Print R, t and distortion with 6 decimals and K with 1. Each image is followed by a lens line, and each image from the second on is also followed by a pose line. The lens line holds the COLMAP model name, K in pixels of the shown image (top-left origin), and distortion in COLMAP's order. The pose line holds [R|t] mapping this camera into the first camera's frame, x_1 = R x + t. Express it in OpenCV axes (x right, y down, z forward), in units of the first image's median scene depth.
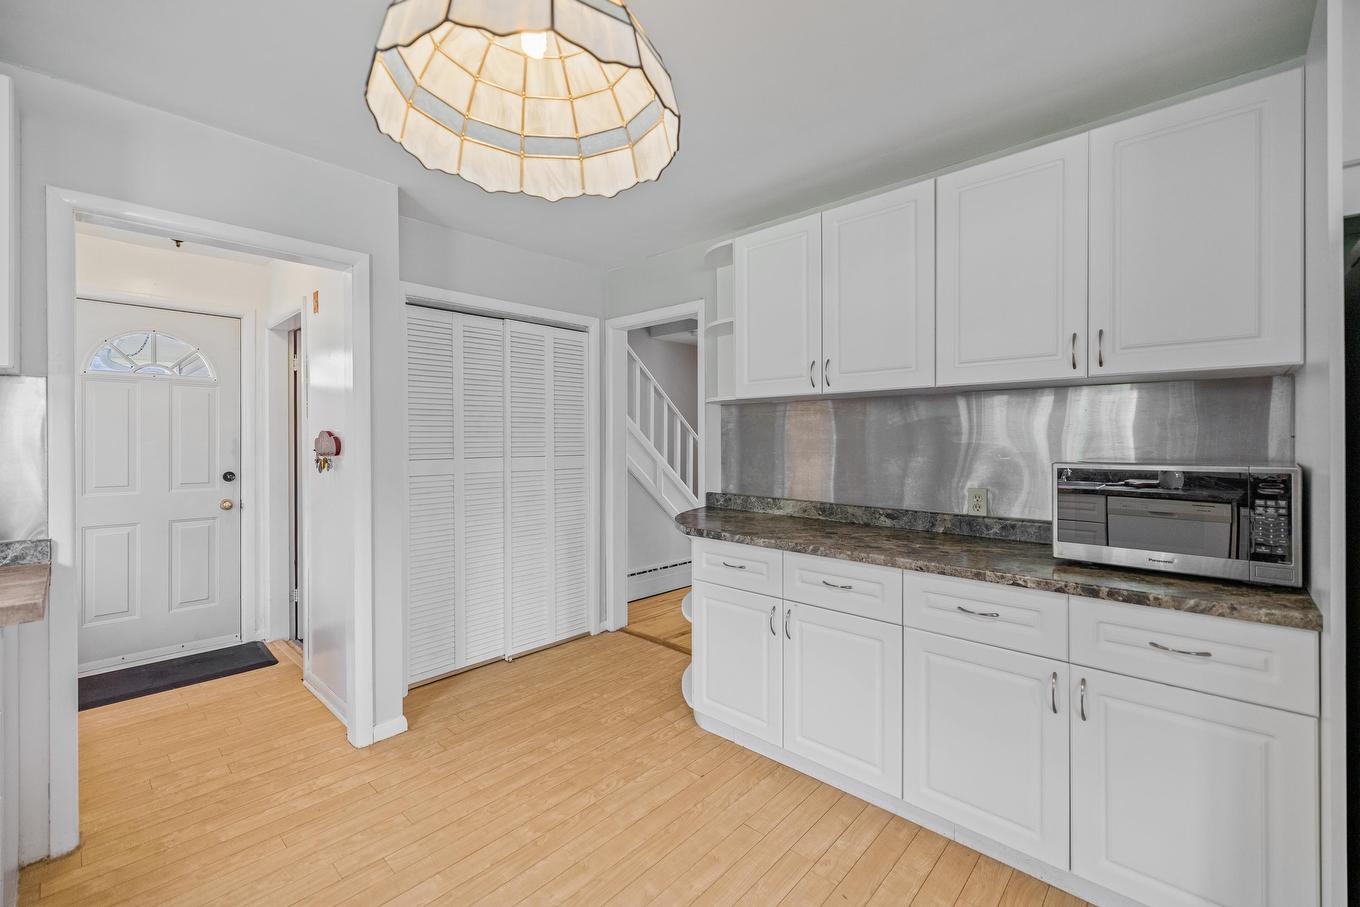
lens RADIAL K [[573.0, 0, 679.1], [0, 573.0, 438.9], [0, 0, 1]] dist [0.001962, 0.000203]
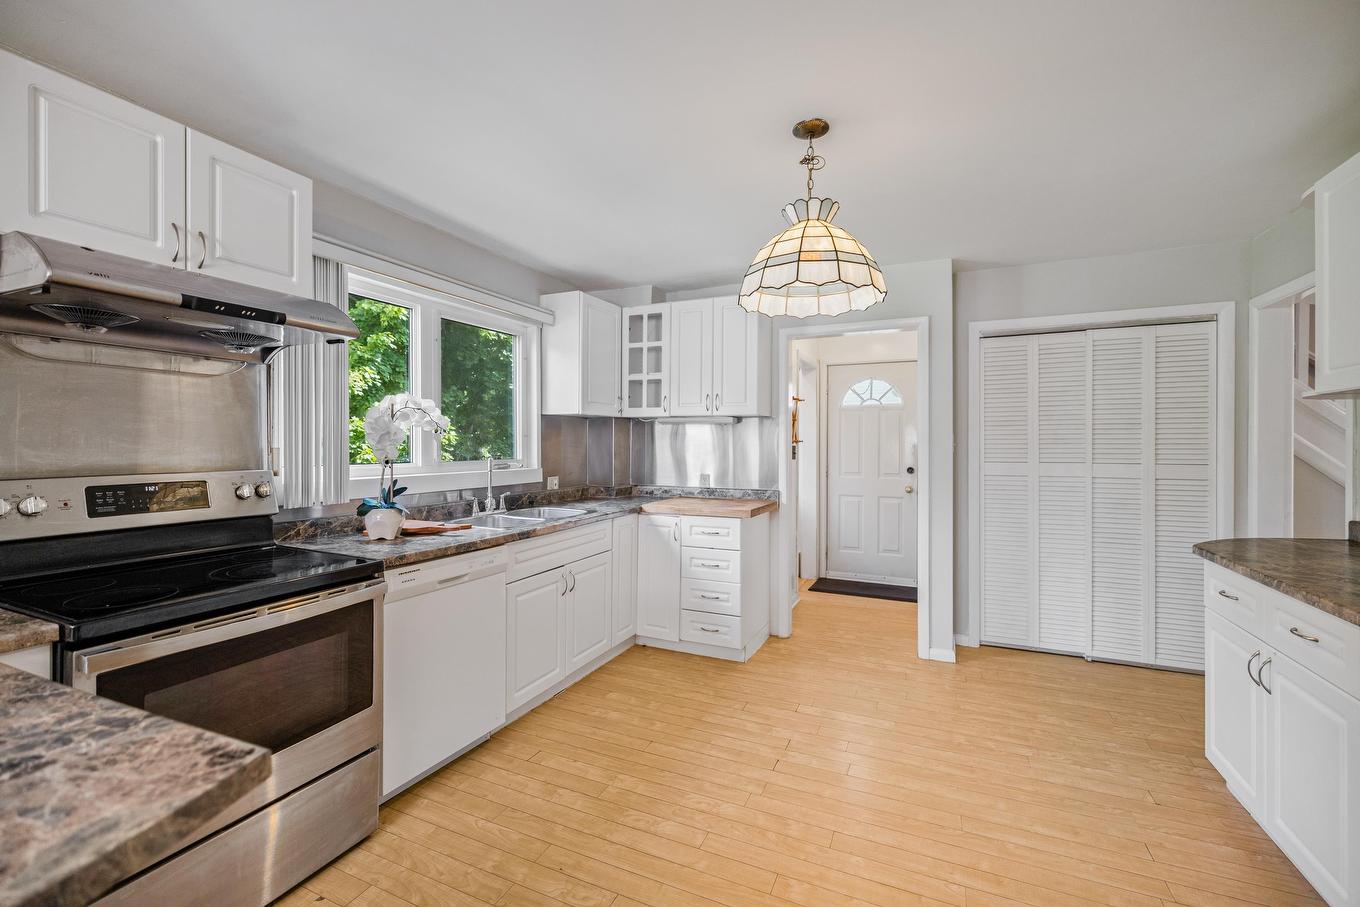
lens RADIAL K [[576.0, 0, 676.8], [0, 576.0, 446.0], [0, 0, 1]] dist [0.001731, 0.000160]
pose [[0.320485, 0.005279, -0.947239, 0.596269], [-0.004097, 0.999983, 0.004187, -0.000670], [0.947245, 0.002538, 0.320501, -0.047991]]
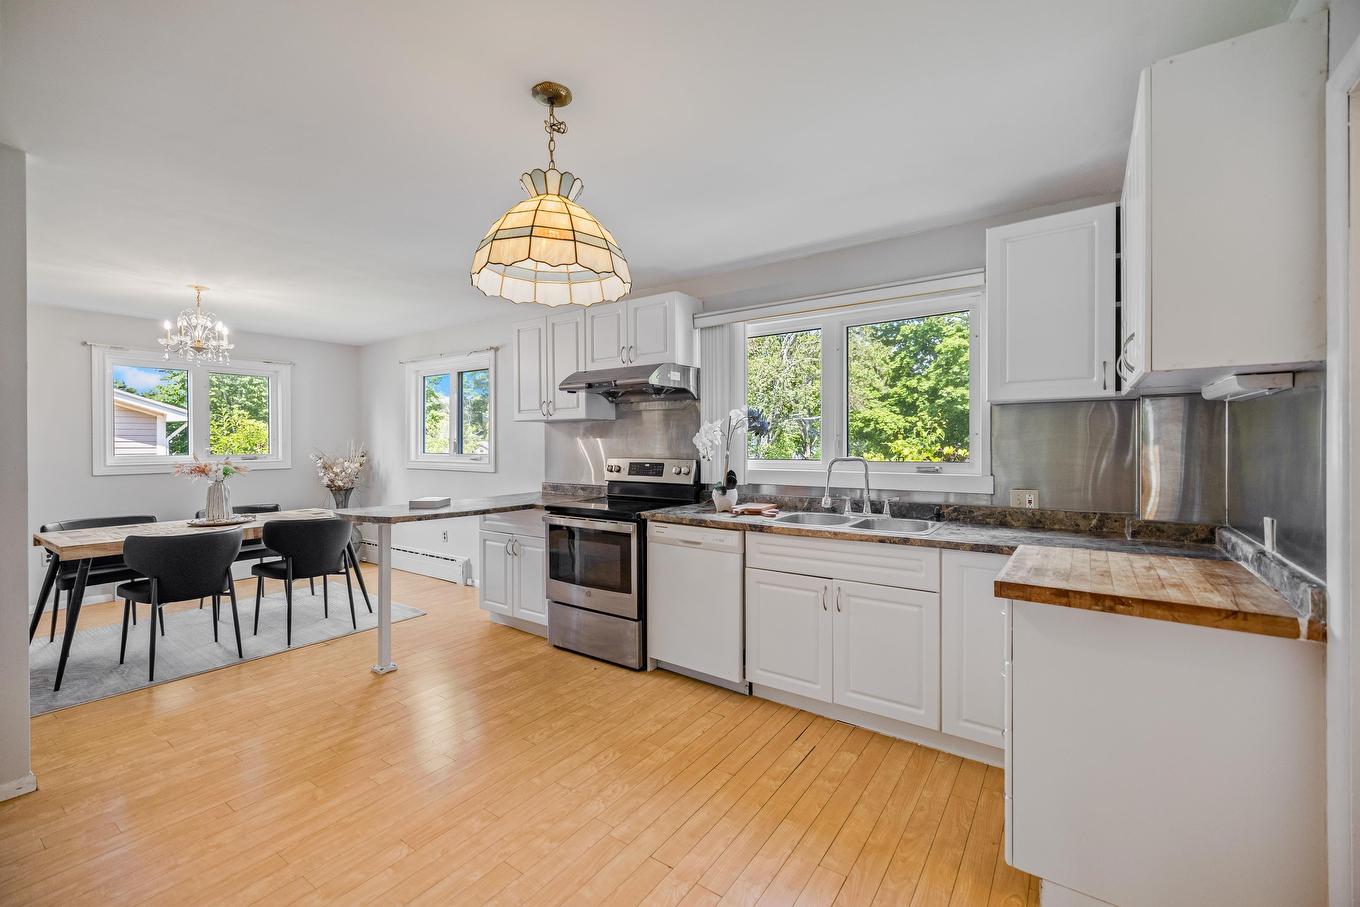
lens RADIAL K [[576.0, 0, 676.8], [0, 576.0, 446.0], [0, 0, 1]] dist [0.001731, 0.000160]
pose [[-0.991185, 0.001437, -0.132479, -0.157286], [0.001026, 0.999994, 0.003169, 0.001224], [0.132483, 0.003005, -0.991181, 1.110435]]
